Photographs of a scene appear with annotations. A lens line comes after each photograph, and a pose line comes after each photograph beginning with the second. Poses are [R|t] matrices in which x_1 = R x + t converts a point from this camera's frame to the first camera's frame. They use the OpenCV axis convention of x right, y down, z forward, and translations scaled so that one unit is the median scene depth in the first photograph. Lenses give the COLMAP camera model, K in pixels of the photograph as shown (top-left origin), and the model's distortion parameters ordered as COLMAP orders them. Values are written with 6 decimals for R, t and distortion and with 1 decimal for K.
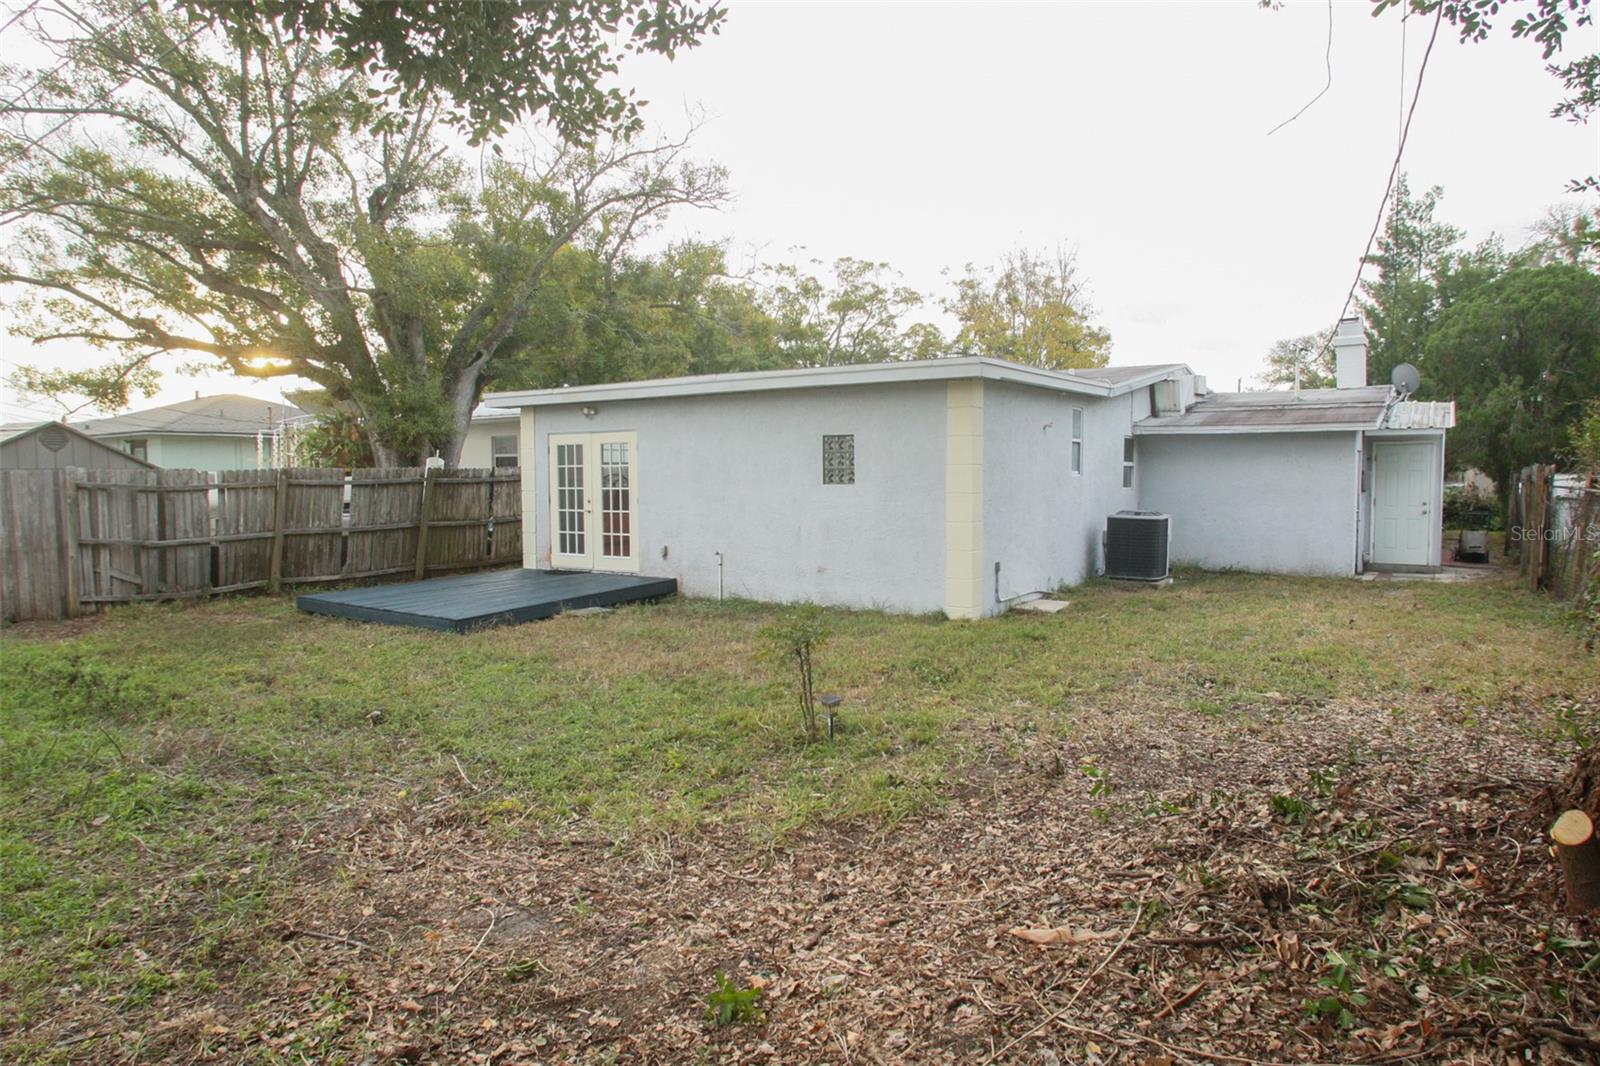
lens RADIAL K [[997.1, 0, 800.0], [0, 997.1, 533.0], [0, 0, 1]] dist [-0.078634, 0.035338]
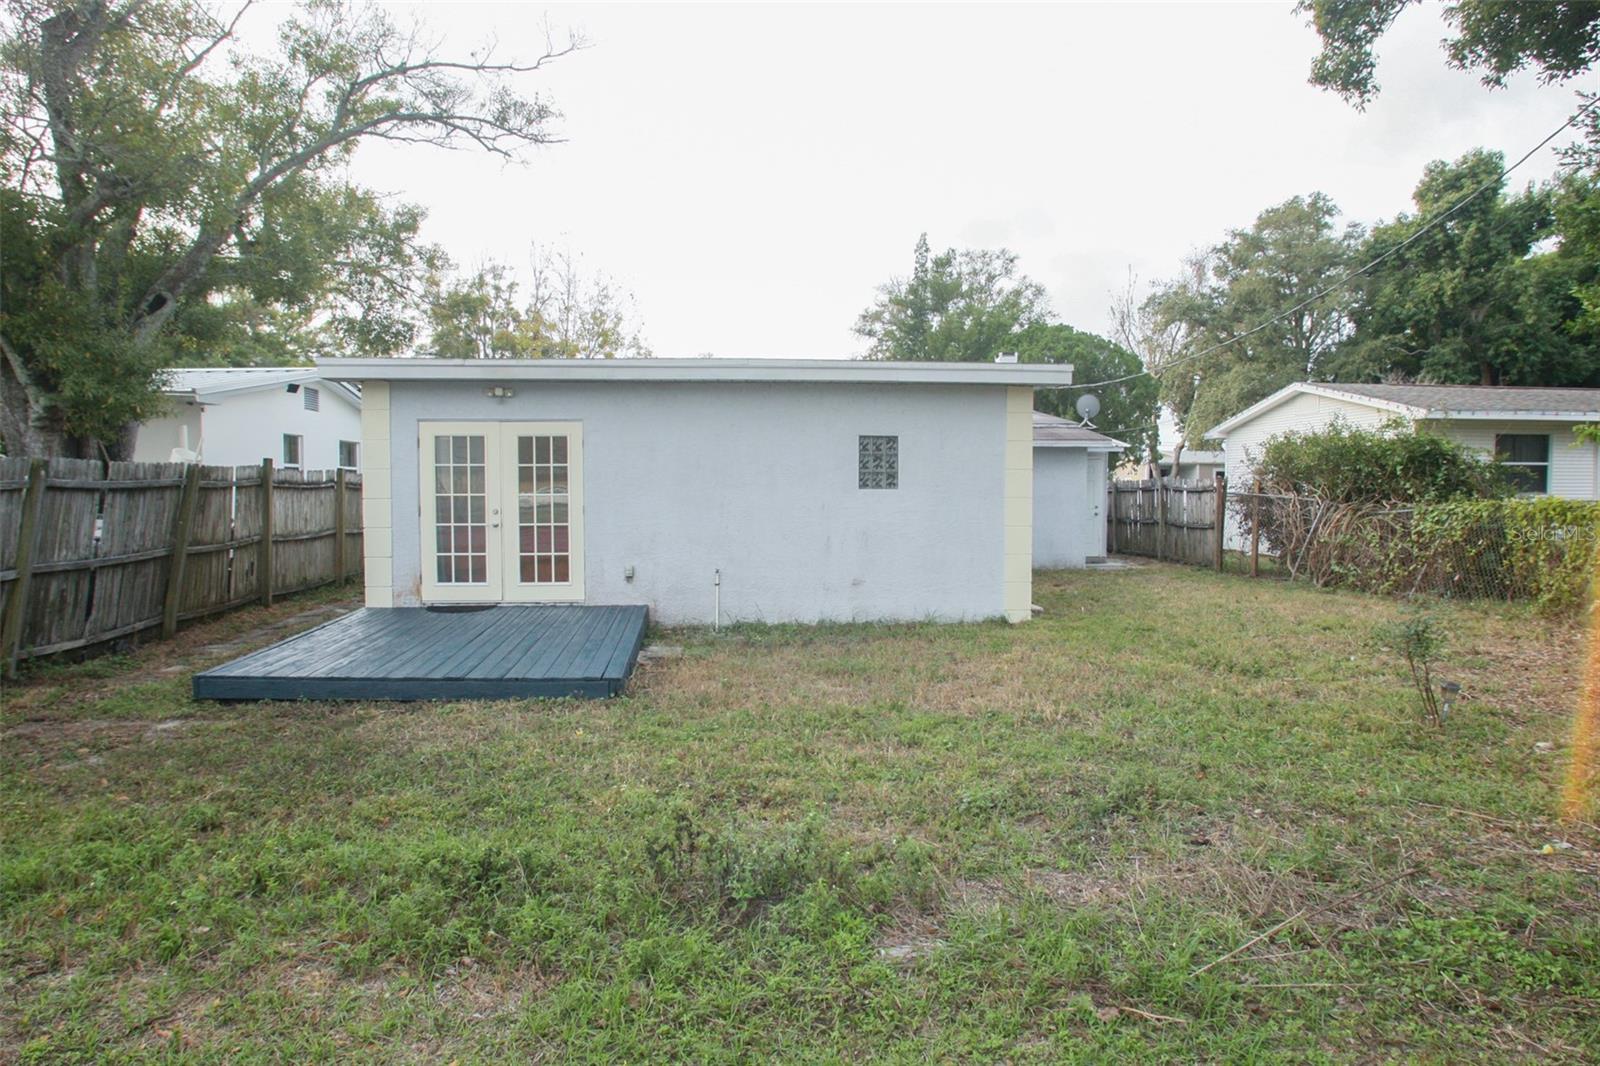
lens RADIAL K [[986.5, 0, 800.0], [0, 986.5, 533.0], [0, 0, 1]] dist [-0.002623, -0.001045]
pose [[0.802717, -0.023476, 0.595897, -0.480119], [0.031678, 0.999493, -0.003296, -0.006107], [-0.595518, 0.021522, 0.803054, 0.260189]]
